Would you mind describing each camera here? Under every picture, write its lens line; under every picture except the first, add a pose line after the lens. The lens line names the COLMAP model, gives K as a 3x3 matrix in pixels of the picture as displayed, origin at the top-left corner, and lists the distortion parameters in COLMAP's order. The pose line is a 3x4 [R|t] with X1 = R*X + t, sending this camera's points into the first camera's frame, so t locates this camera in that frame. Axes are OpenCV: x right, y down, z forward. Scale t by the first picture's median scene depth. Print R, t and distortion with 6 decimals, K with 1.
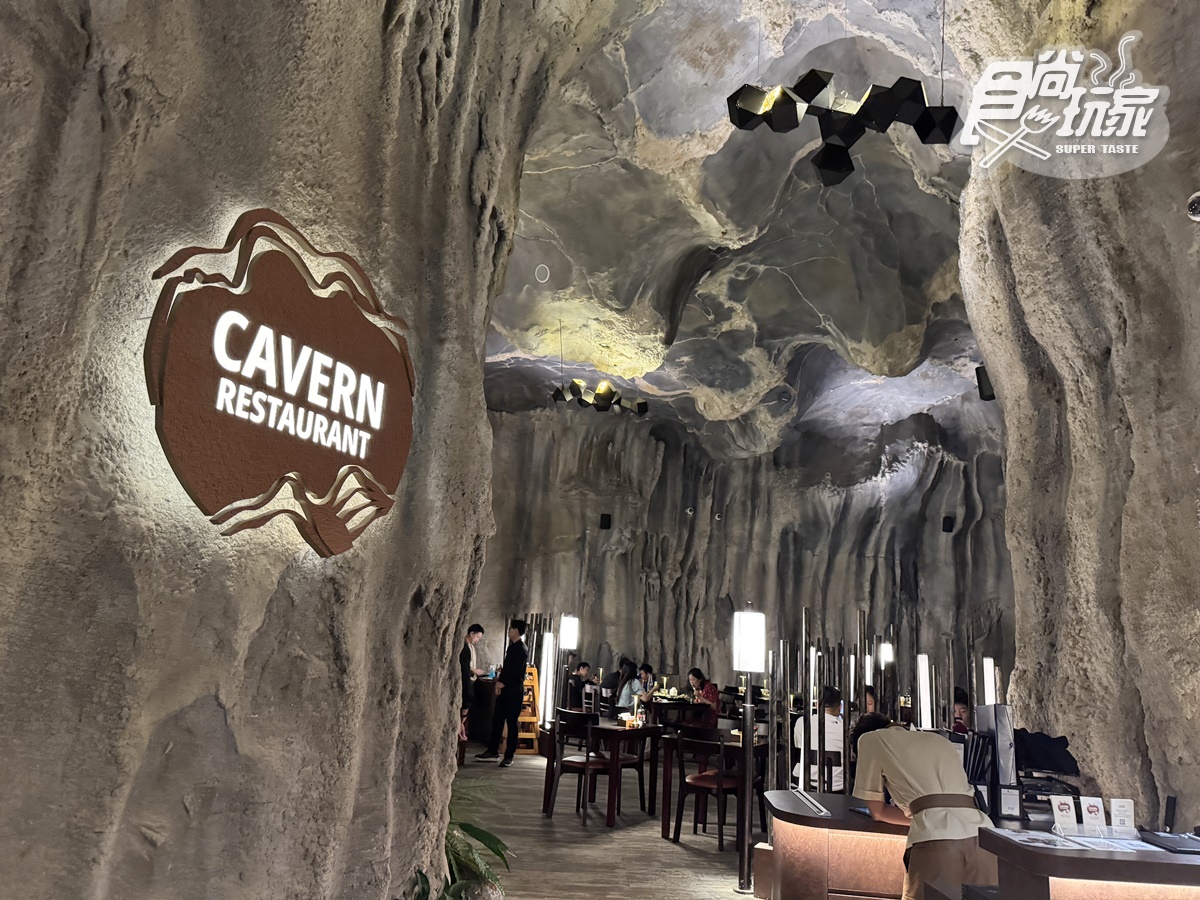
lens RADIAL K [[841.4, 0, 602.9], [0, 841.4, 462.4], [0, 0, 1]] dist [0.058636, -0.070961]
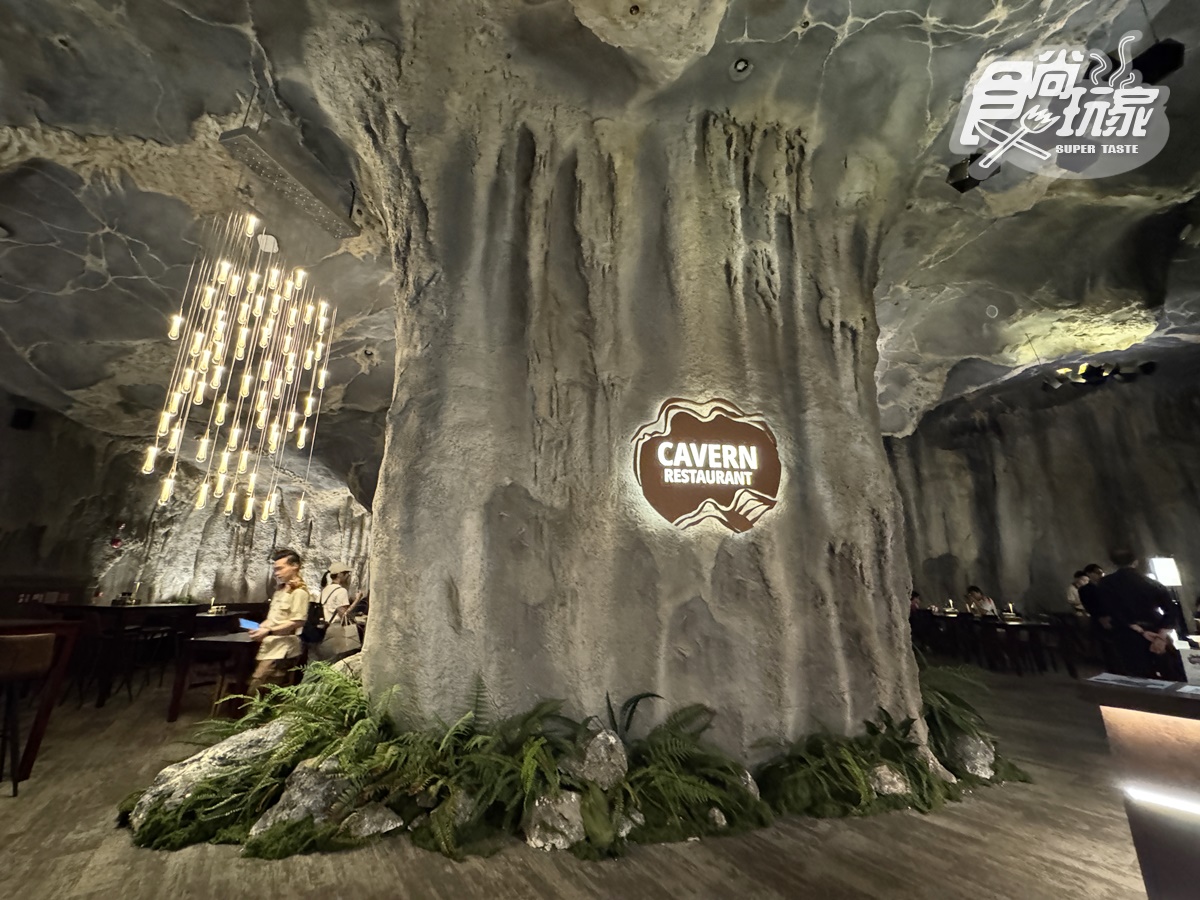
lens RADIAL K [[483.8, 0, 601.2], [0, 483.8, 450.8], [0, 0, 1]] dist [-0.004499, 0.001479]
pose [[0.506374, -0.286195, -0.813436, 0.147056], [0.203242, 0.956353, -0.209957, 0.025680], [0.838020, -0.059008, 0.542439, 0.011055]]
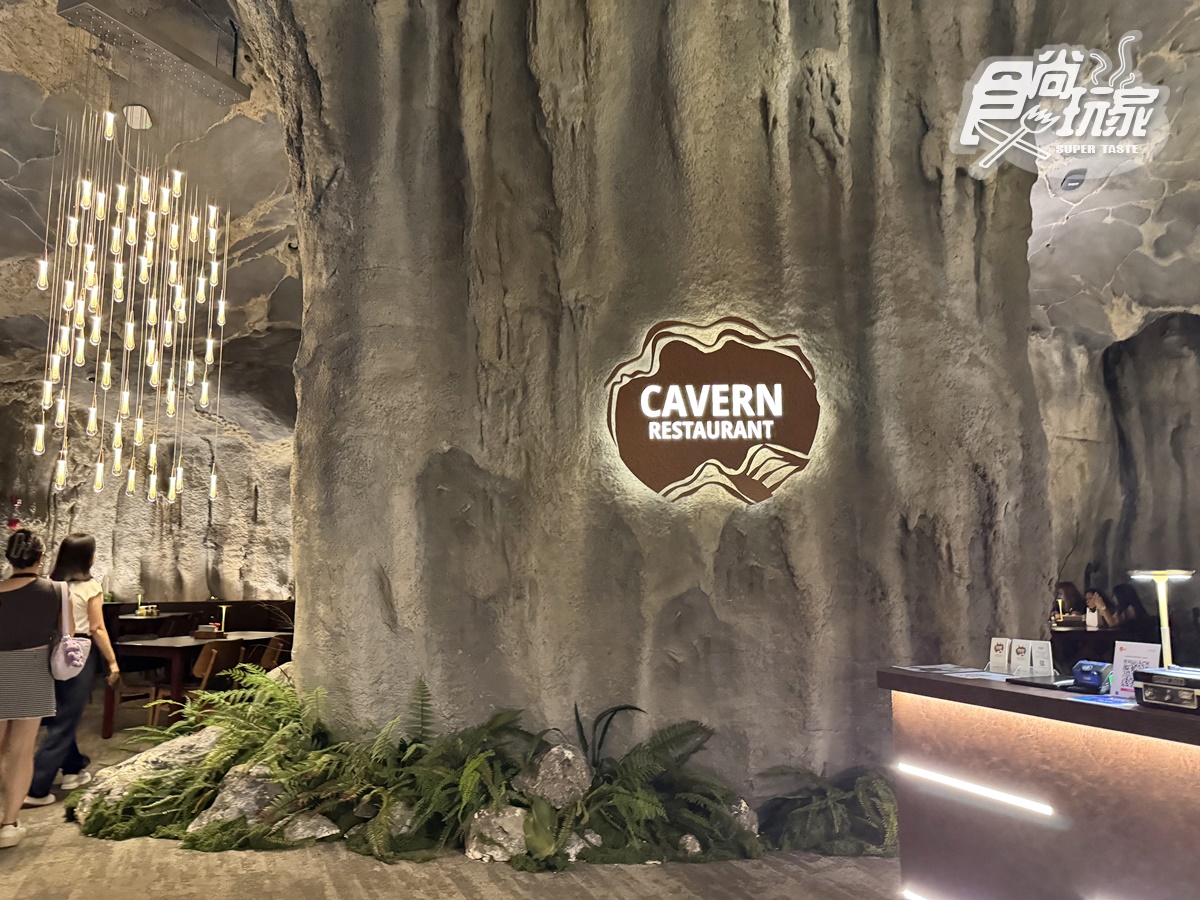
lens RADIAL K [[841.4, 0, 591.7], [0, 841.4, 466.4], [0, 0, 1]] dist [0.058636, -0.070961]
pose [[0.341905, -0.177368, -0.922844, 0.275635], [0.215328, 0.970686, -0.106786, 0.038069], [0.914732, -0.162204, 0.370075, 0.037140]]
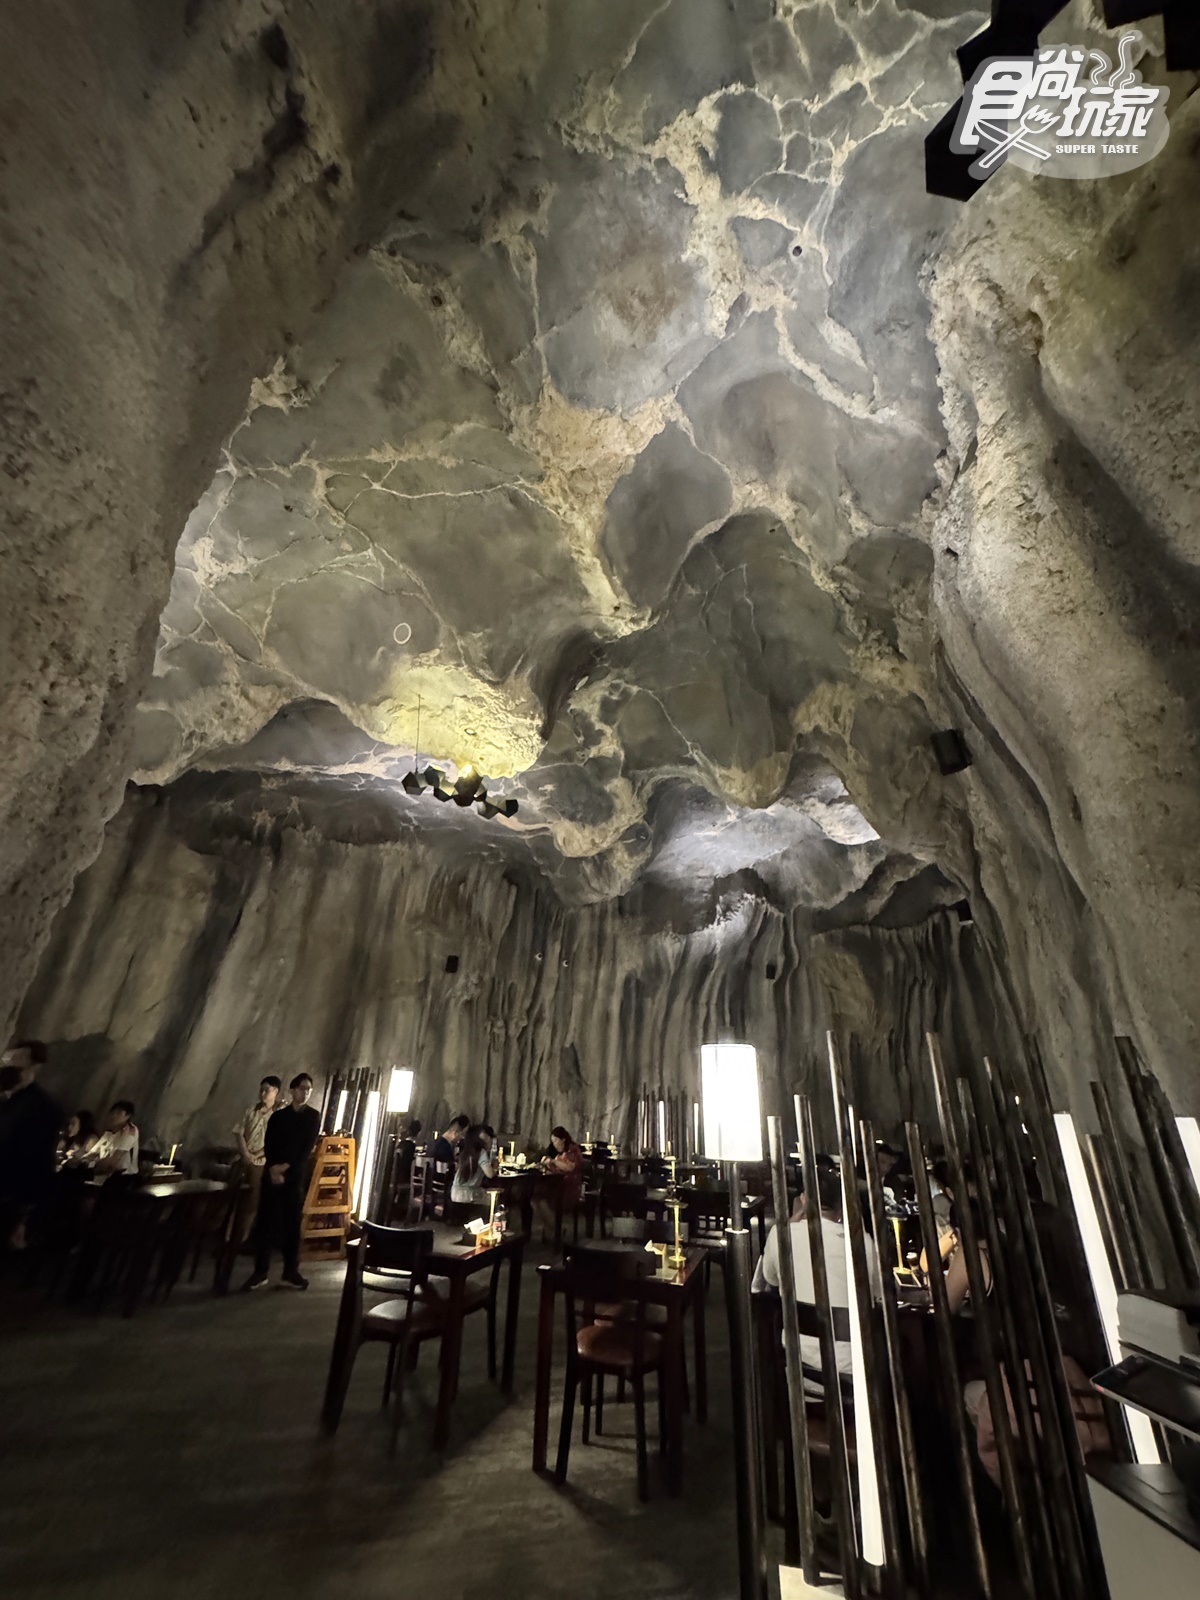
lens RADIAL K [[645.1, 0, 608.0], [0, 645.1, 801.5], [0, 0, 1]] dist [-0.004499, 0.001479]
pose [[0.971107, 0.067822, 0.228803, -0.006538], [-0.017268, 0.976222, -0.216086, 0.059616], [-0.238018, 0.205892, 0.949187, 0.301412]]
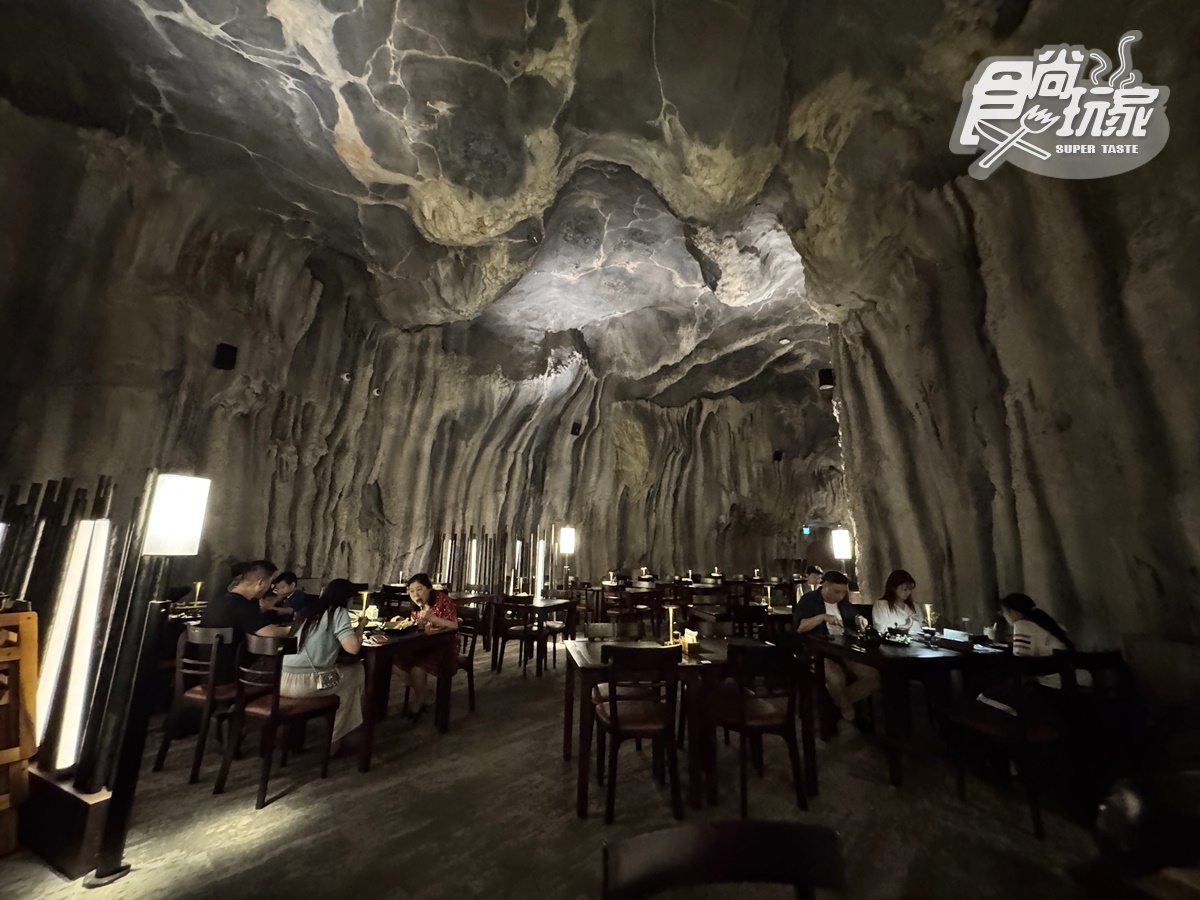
lens RADIAL K [[483.8, 0, 608.7], [0, 483.8, 445.3], [0, 0, 1]] dist [-0.004499, 0.001479]
pose [[0.706934, 0.092394, 0.701219, -0.056713], [-0.113241, 0.993427, -0.016731, 0.145944], [-0.698156, -0.067579, 0.712750, 0.681849]]
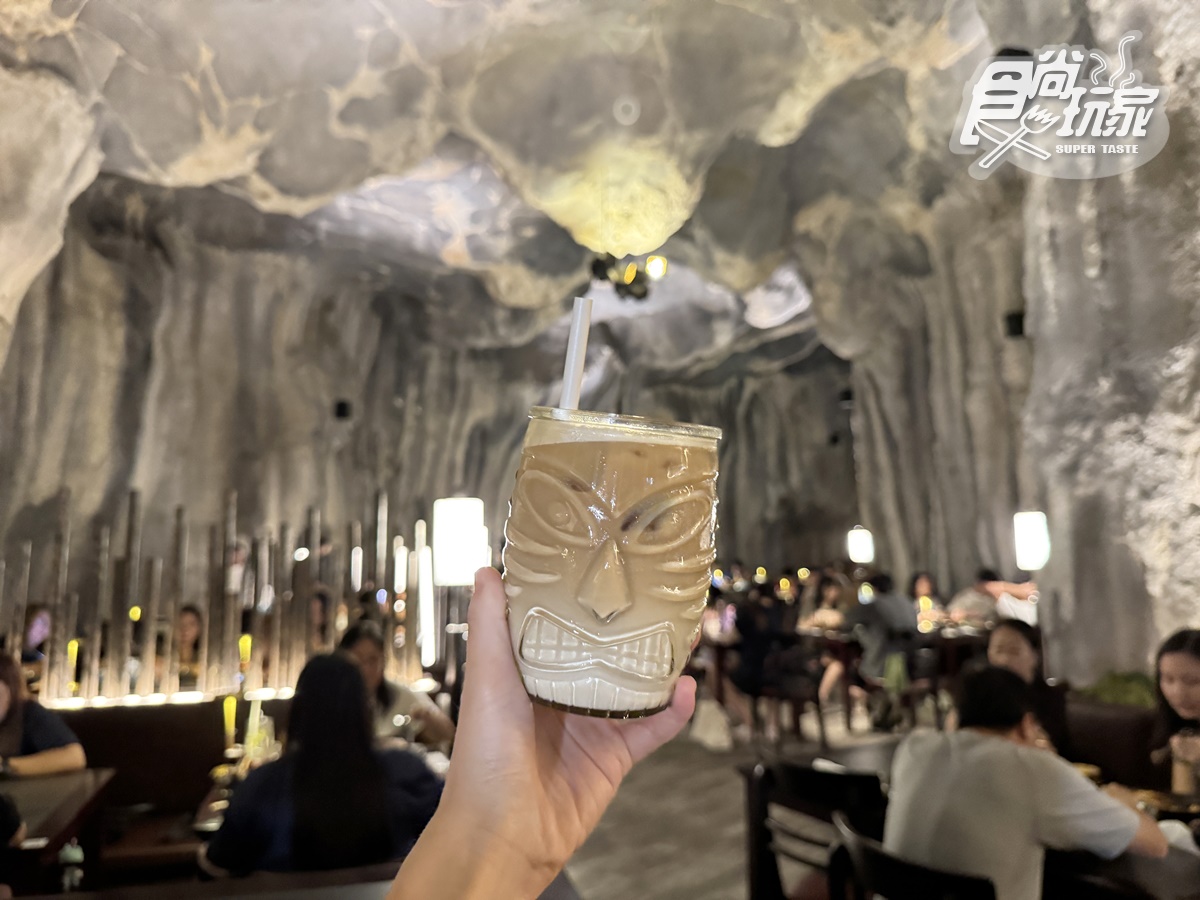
lens RADIAL K [[841.4, 0, 613.3], [0, 841.4, 476.9], [0, 0, 1]] dist [0.058636, -0.070961]
pose [[0.702181, -0.012194, 0.711894, -0.517886], [-0.092386, 0.989840, 0.108081, 0.029316], [-0.705979, -0.141662, 0.693920, 0.319045]]
